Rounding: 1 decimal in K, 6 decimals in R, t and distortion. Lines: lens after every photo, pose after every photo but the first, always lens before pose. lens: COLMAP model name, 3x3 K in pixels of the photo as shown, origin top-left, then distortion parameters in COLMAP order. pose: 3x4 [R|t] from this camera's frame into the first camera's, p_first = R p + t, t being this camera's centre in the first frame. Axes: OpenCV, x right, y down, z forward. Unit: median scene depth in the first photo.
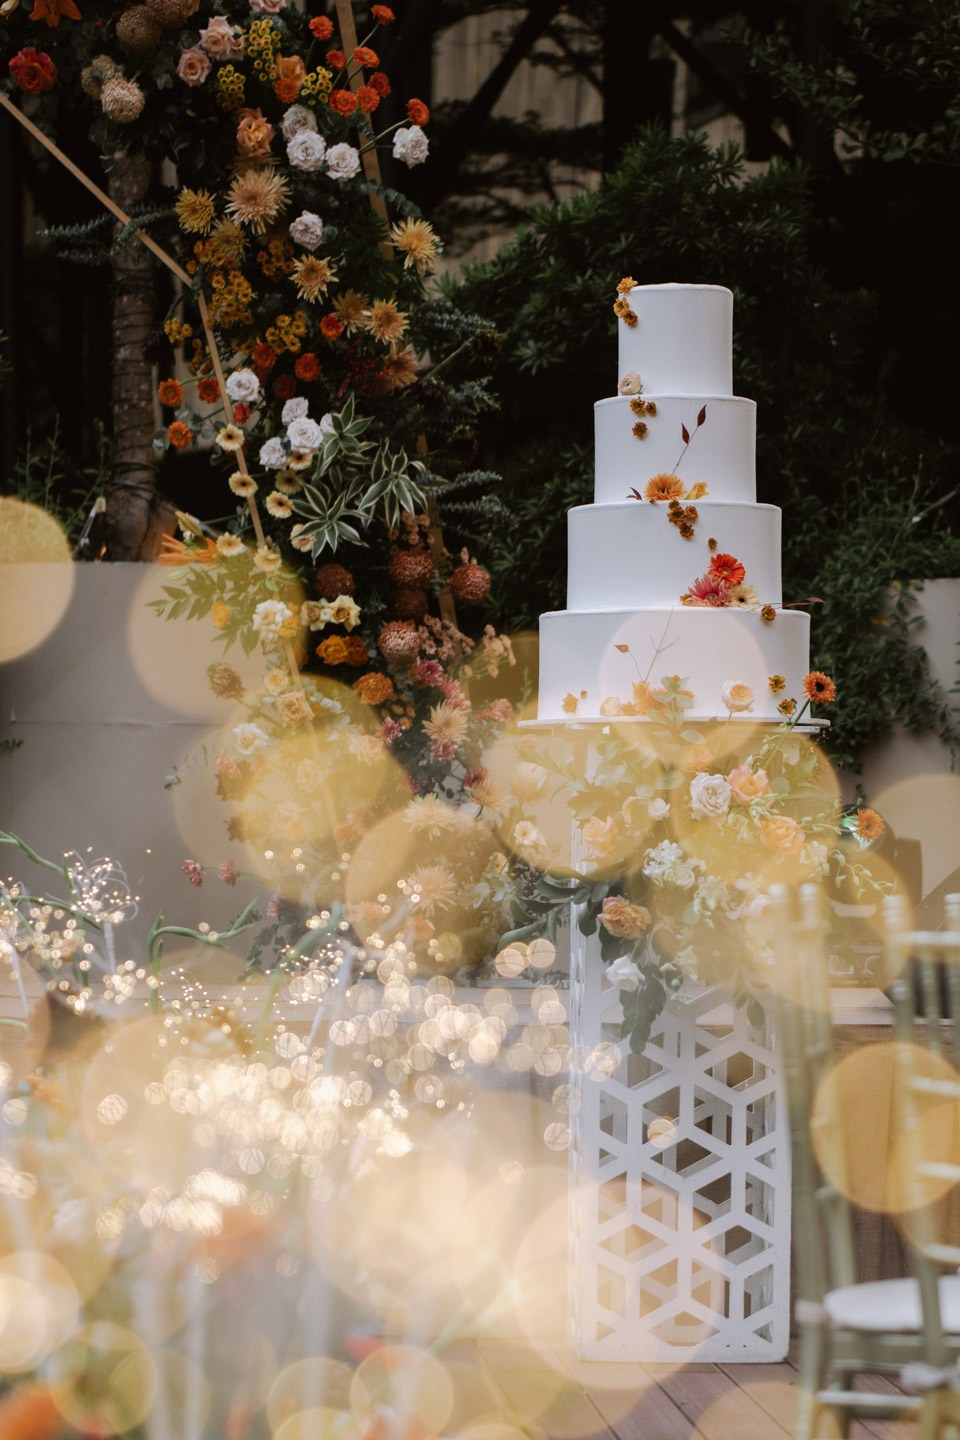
lens RADIAL K [[4396.4, 0, 569.4], [0, 4396.4, 1083.4], [0, 0, 1]] dist [0.520899, 0.987360]
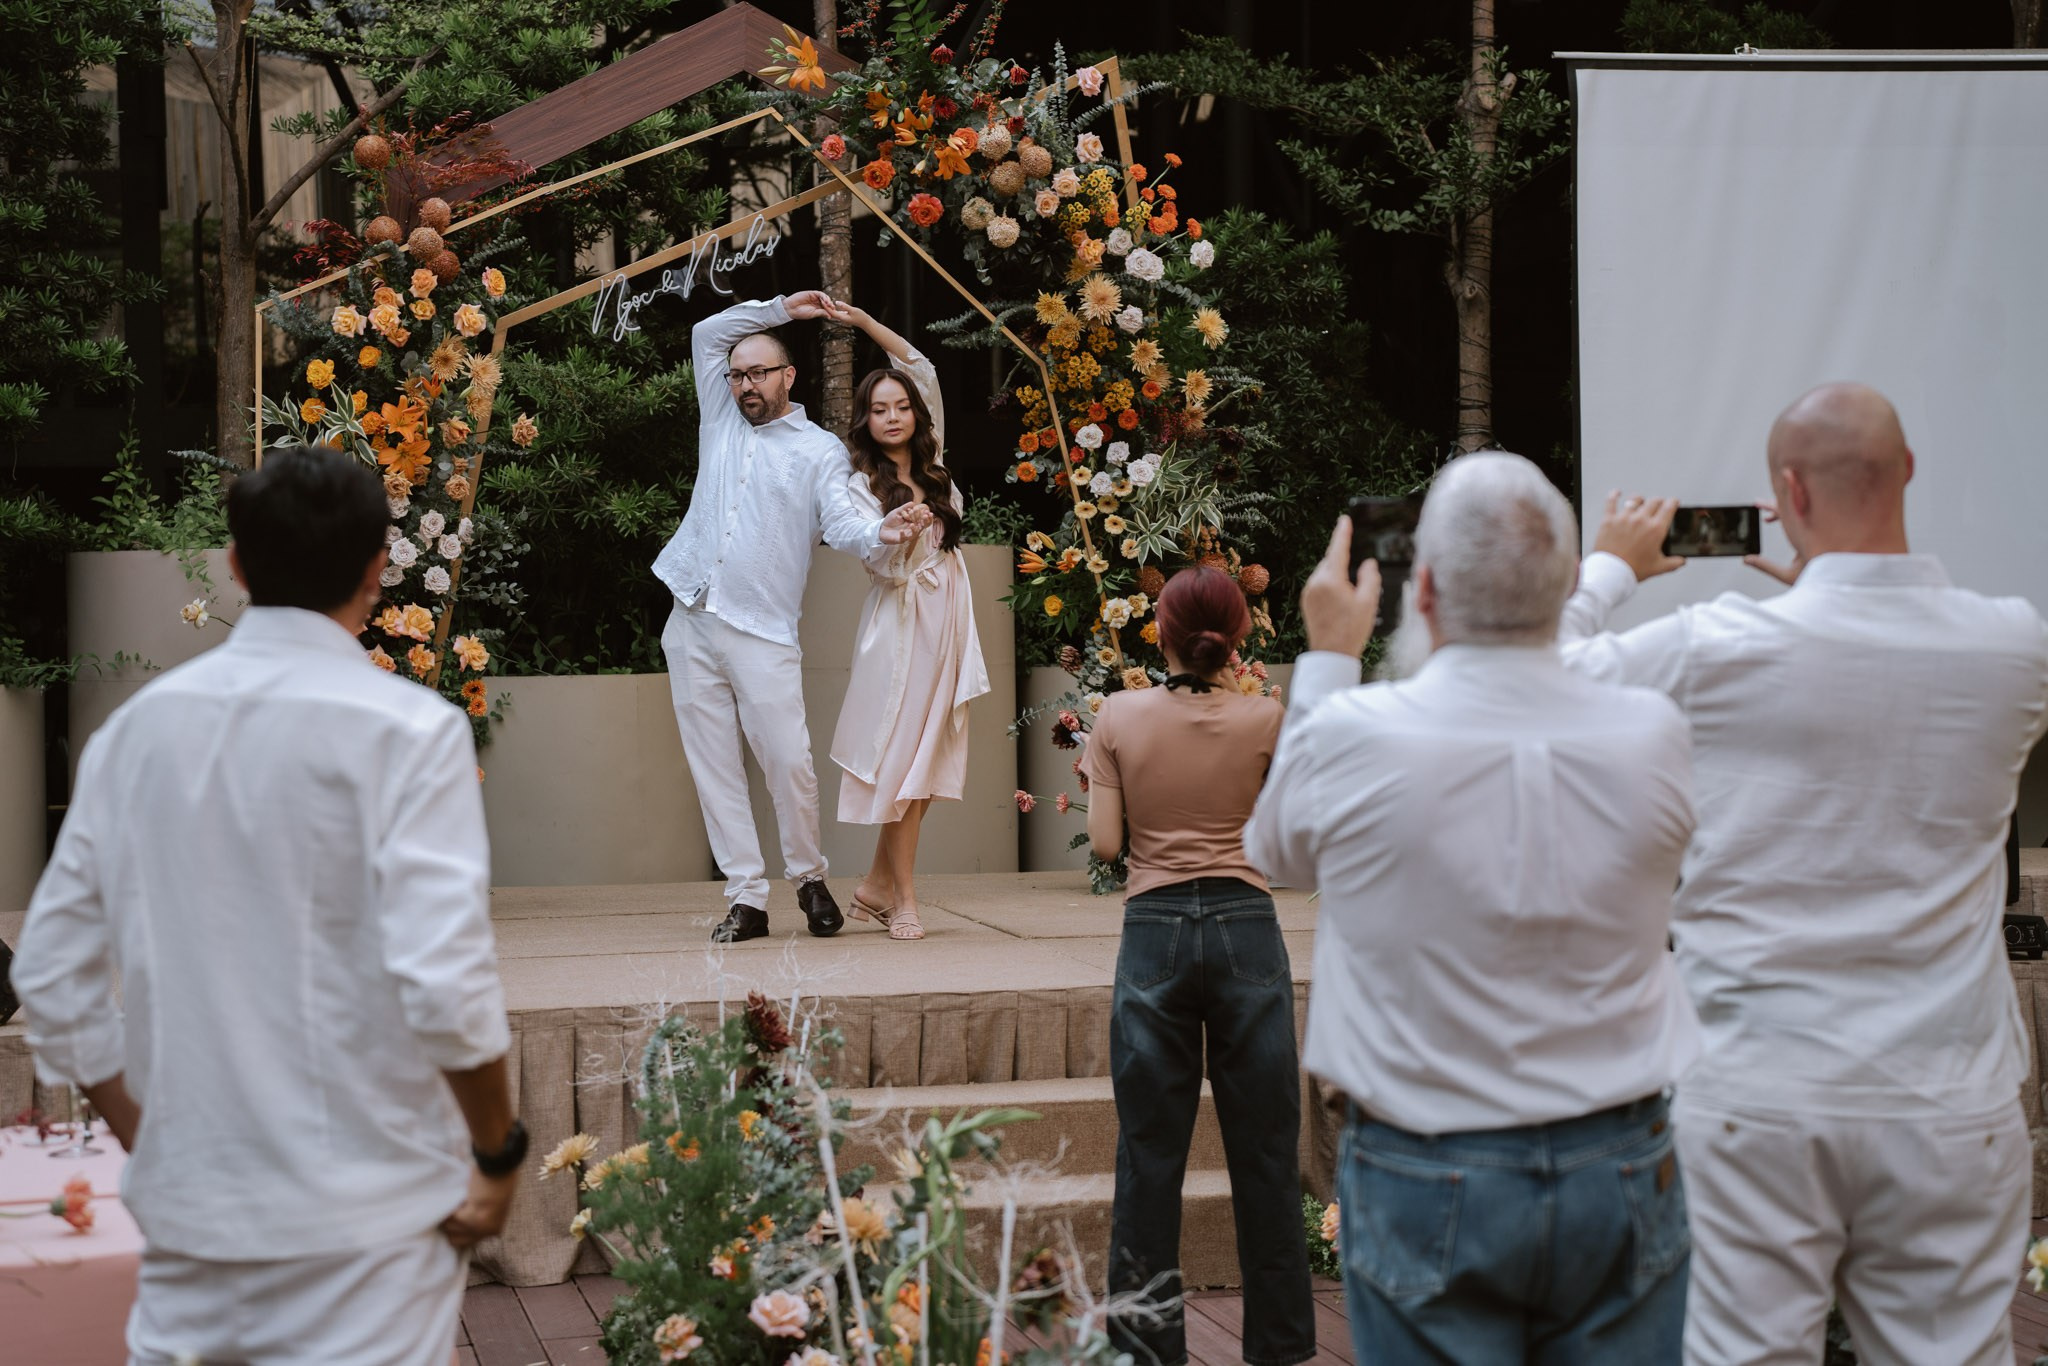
lens RADIAL K [[3311.4, 0, 944.3], [0, 3311.4, 633.3], [0, 0, 1]] dist [0.297986, 0.080735]
pose [[0.989476, -0.025862, 0.142369, -0.253089], [0.032097, 0.998615, -0.041680, -0.059839], [-0.141094, 0.045811, 0.988936, 0.053398]]
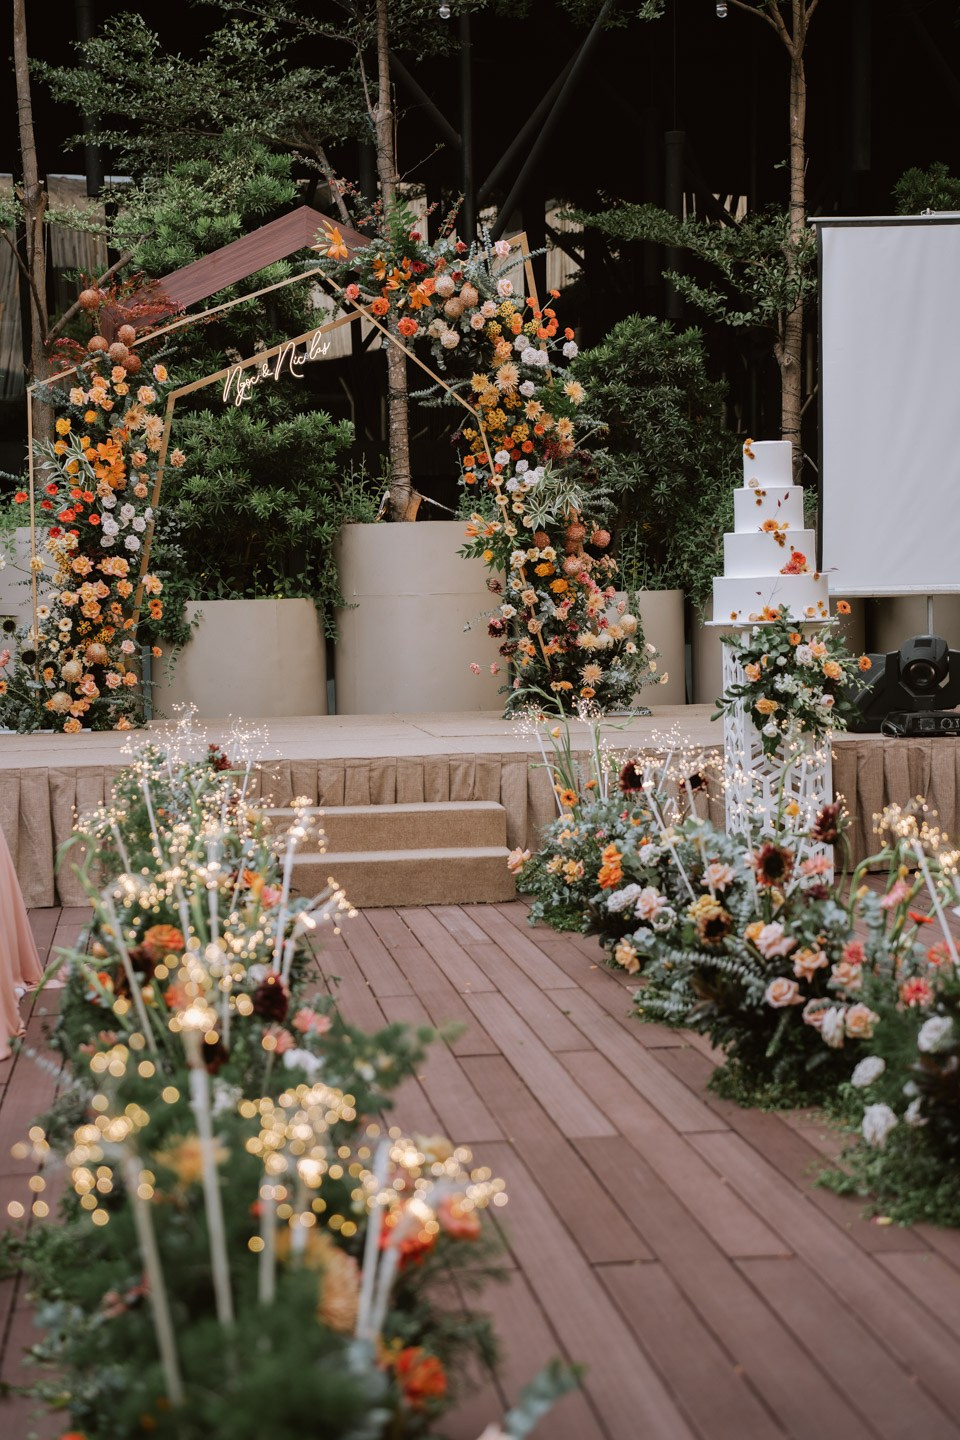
lens RADIAL K [[2363.2, 0, 480.0], [0, 2363.2, 720.0], [0, 0, 1]] dist [0.374993, 0.151547]
pose [[0.997911, -0.038461, 0.051912, -0.151780], [0.037974, 0.999225, 0.010336, -0.035486], [-0.052269, -0.008343, 0.998598, -0.205747]]
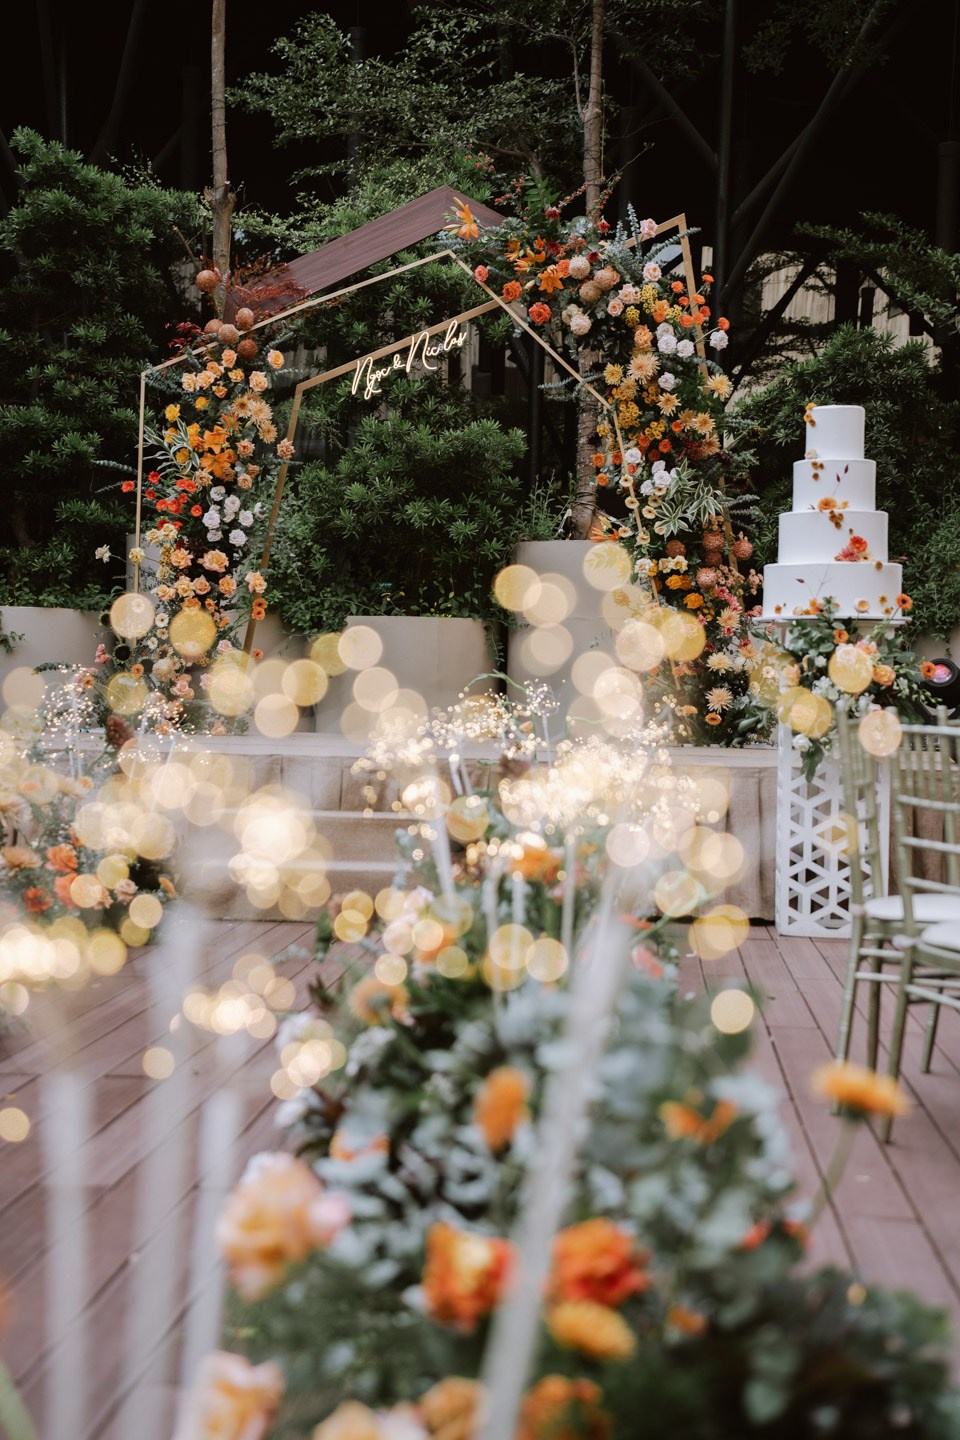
lens RADIAL K [[2220.6, 0, 481.0], [0, 2220.6, 736.1], [0, 0, 1]] dist [0.291788, 0.198698]
pose [[0.987993, 0.012730, -0.153976, 0.017853], [-0.016817, 0.999539, -0.025272, 0.000291], [0.153584, 0.027558, 0.987751, -0.024853]]
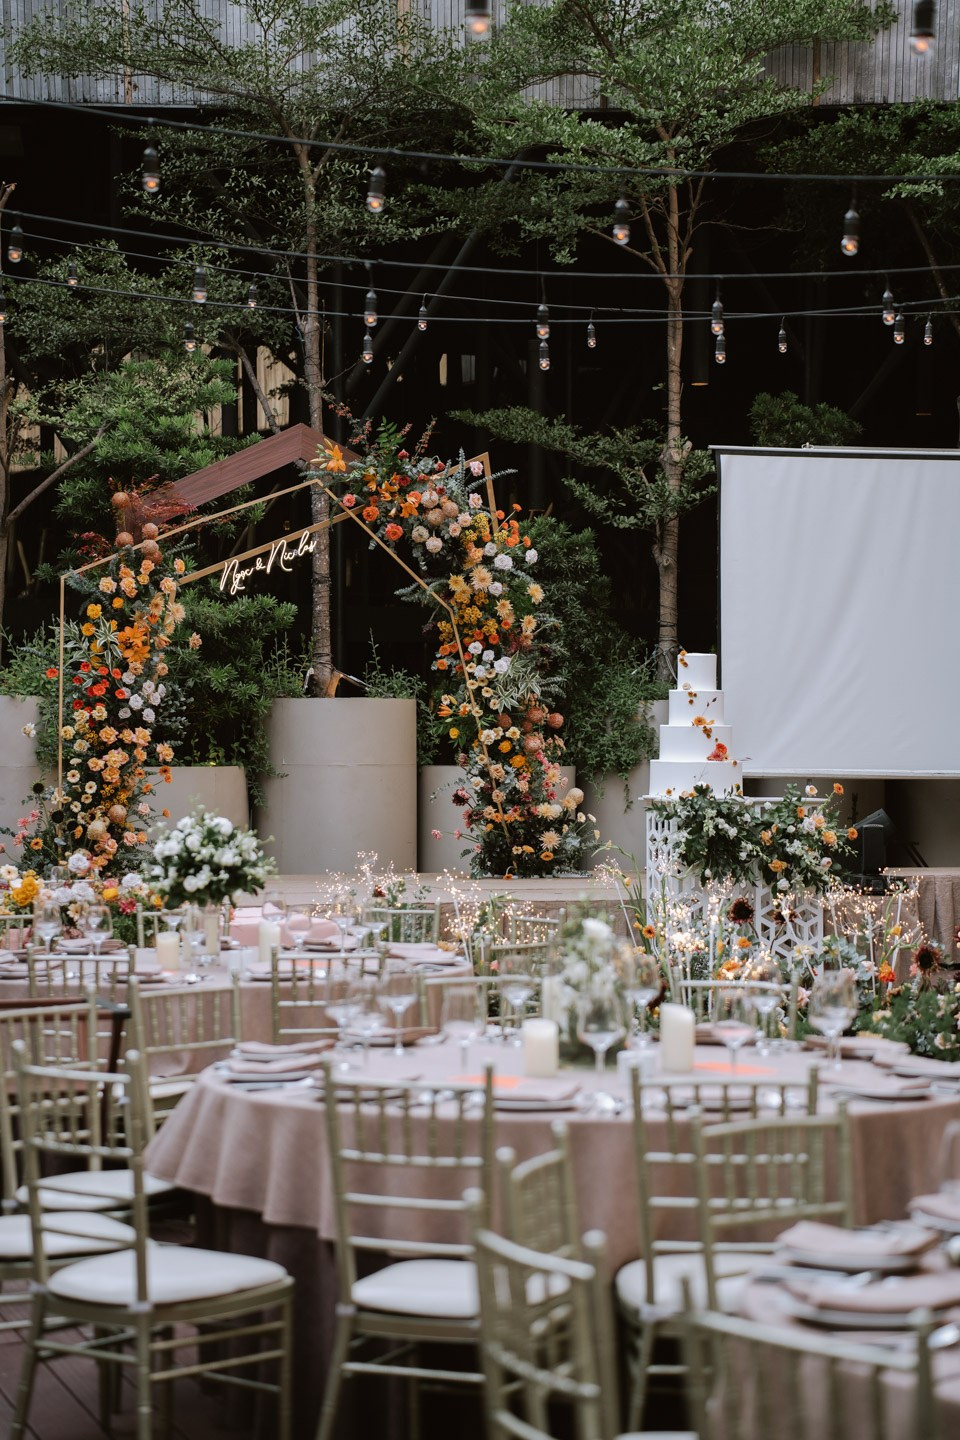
lens RADIAL K [[3030.7, 0, 483.2], [0, 3030.7, 735.5], [0, 0, 1]] dist [0.594870, 0.121366]
pose [[0.972168, -0.010573, 0.234046, -0.477831], [0.021846, 0.998720, -0.045629, -0.025369], [-0.233264, 0.049472, 0.971154, -0.698402]]
